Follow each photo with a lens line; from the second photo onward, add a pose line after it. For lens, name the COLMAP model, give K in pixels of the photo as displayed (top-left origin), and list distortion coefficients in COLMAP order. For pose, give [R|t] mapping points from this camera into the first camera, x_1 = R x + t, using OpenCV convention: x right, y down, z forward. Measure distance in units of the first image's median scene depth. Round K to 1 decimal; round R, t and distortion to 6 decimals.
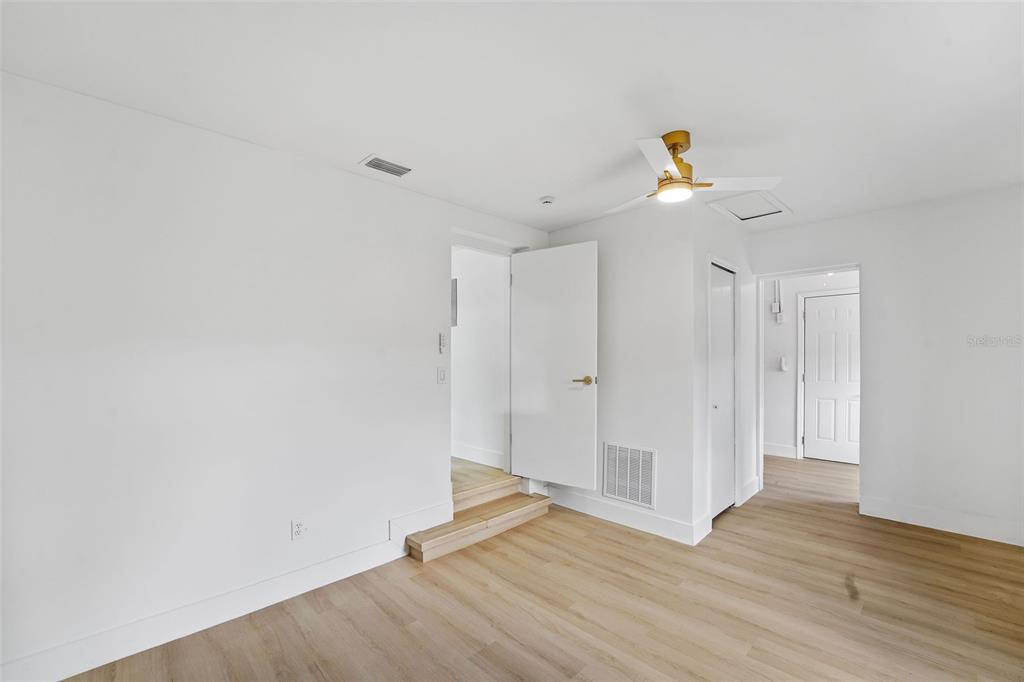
lens RADIAL K [[420.0, 0, 513.0], [0, 420.0, 360.6], [0, 0, 1]] dist [-0.025273, 0.000024]
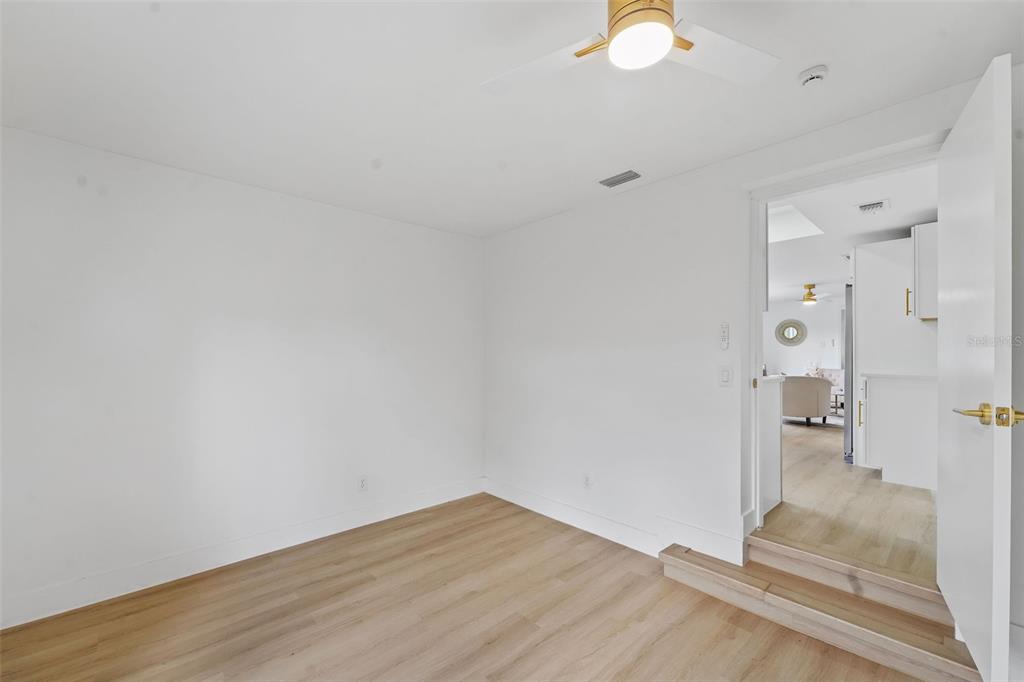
lens RADIAL K [[421.6, 0, 511.6], [0, 421.6, 346.4], [0, 0, 1]] dist [-0.023213, 0.000337]
pose [[-0.056347, -0.014479, -0.998306, 0.653141], [-0.002101, 0.999894, -0.014383, -0.008409], [0.998409, 0.001287, -0.056372, 0.632630]]
